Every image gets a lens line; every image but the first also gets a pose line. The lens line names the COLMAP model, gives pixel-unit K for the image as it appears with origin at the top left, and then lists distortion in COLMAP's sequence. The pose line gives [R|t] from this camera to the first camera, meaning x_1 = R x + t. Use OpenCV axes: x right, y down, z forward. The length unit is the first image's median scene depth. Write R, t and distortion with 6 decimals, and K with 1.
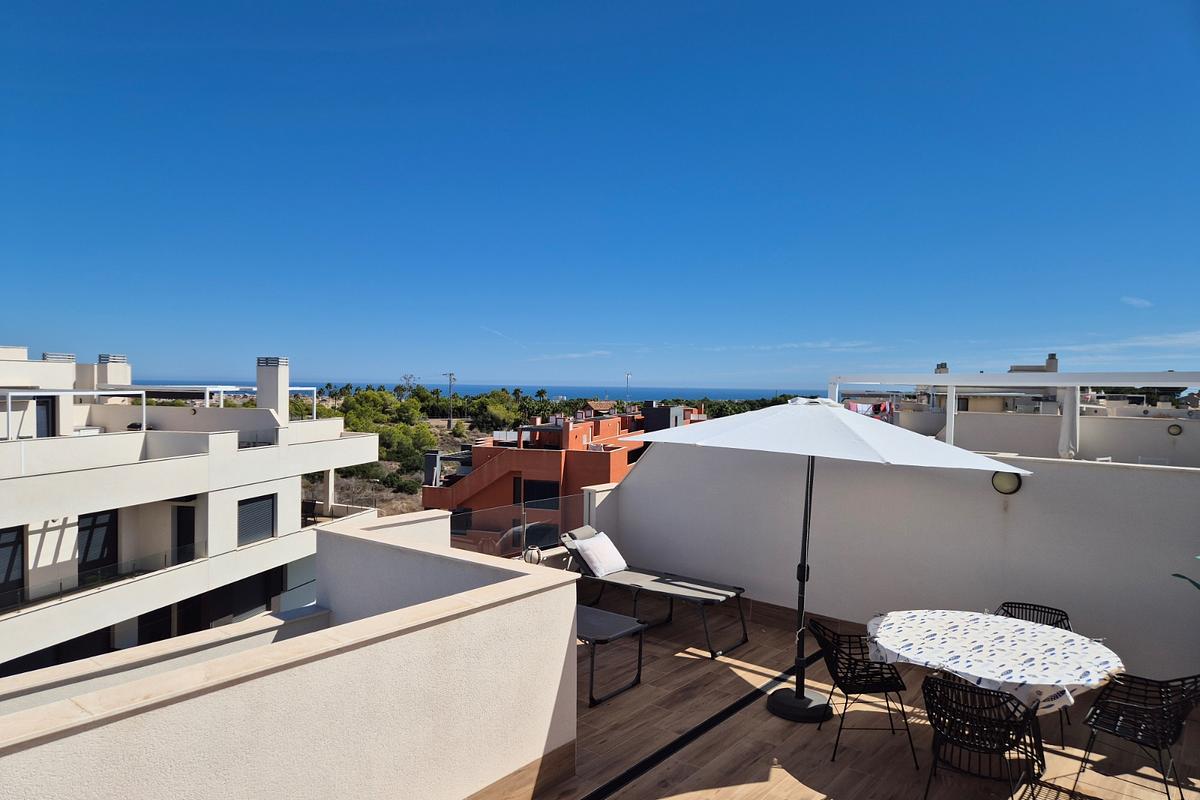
lens RADIAL K [[800.4, 0, 600.0], [0, 800.4, 400.0], [0, 0, 1]] dist [0.001349, -0.000139]
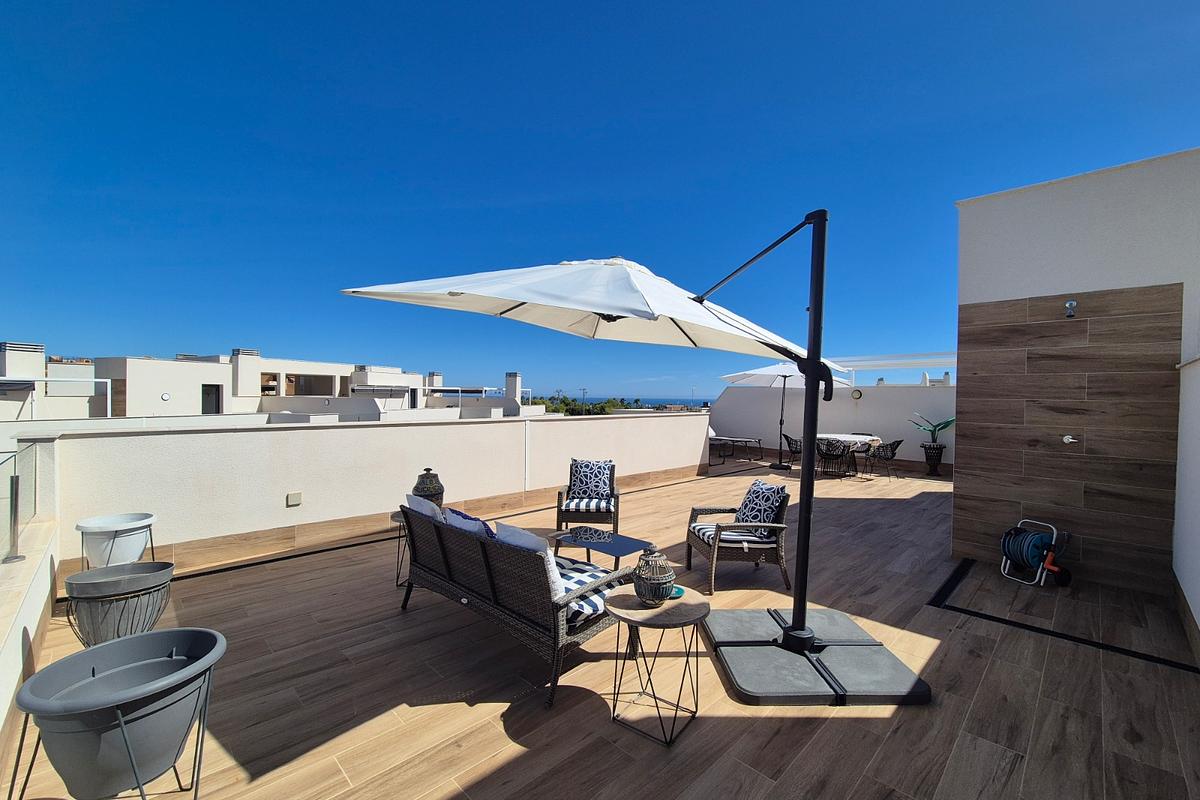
lens RADIAL K [[488.9, 0, 600.0], [0, 488.9, 400.0], [0, 0, 1]] dist [-0.000890, -0.000098]
pose [[0.989772, 0.009267, -0.142356, -0.029019], [-0.011452, 0.999829, -0.014539, 0.029890], [0.142196, 0.016021, 0.989709, -0.164916]]
